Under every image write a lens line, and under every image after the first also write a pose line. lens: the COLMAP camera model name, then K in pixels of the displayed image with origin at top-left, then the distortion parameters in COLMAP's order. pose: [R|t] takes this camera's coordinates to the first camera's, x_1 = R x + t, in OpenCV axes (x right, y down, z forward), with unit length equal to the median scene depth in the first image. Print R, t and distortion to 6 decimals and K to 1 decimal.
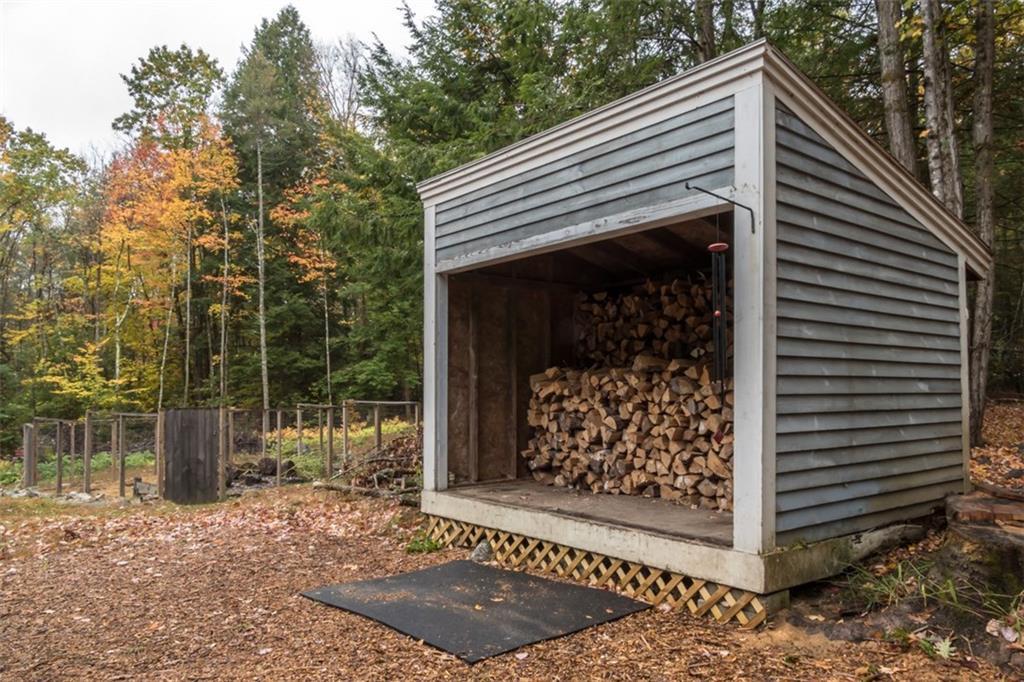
lens RADIAL K [[734.7, 0, 512.0], [0, 734.7, 343.4], [0, 0, 1]] dist [-0.030607, 0.015444]
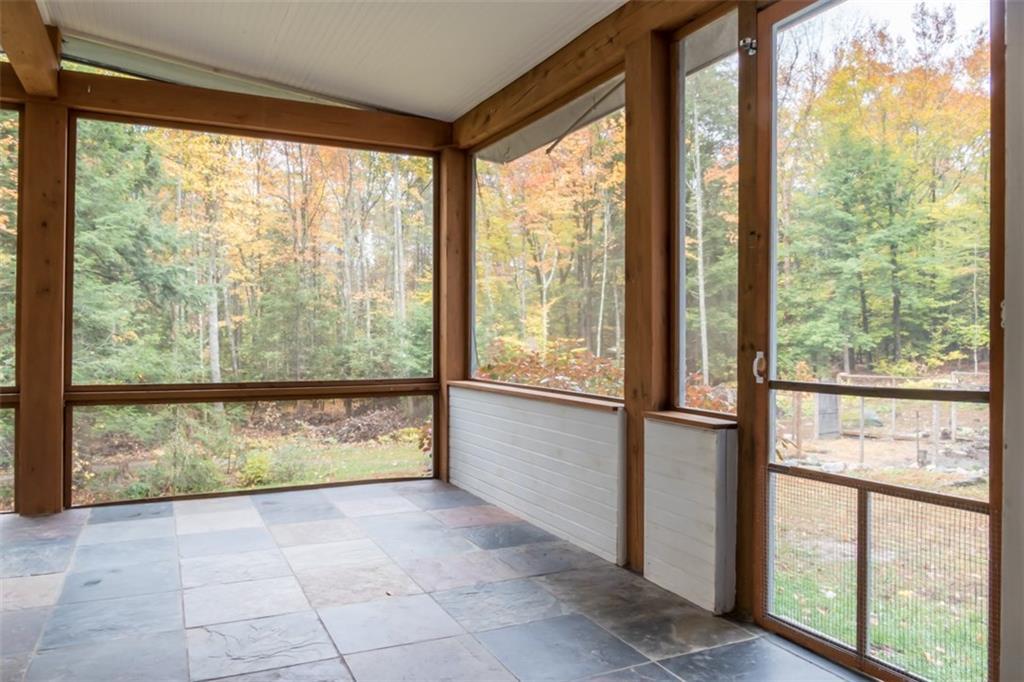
lens RADIAL K [[734.7, 0, 512.0], [0, 734.7, 341.4], [0, 0, 1]] dist [-0.030607, 0.015444]
pose [[0.974744, 0.006335, -0.223235, -0.373473], [0.006105, 0.998468, 0.054991, -0.005449], [0.223241, -0.054965, 0.973212, -0.017649]]
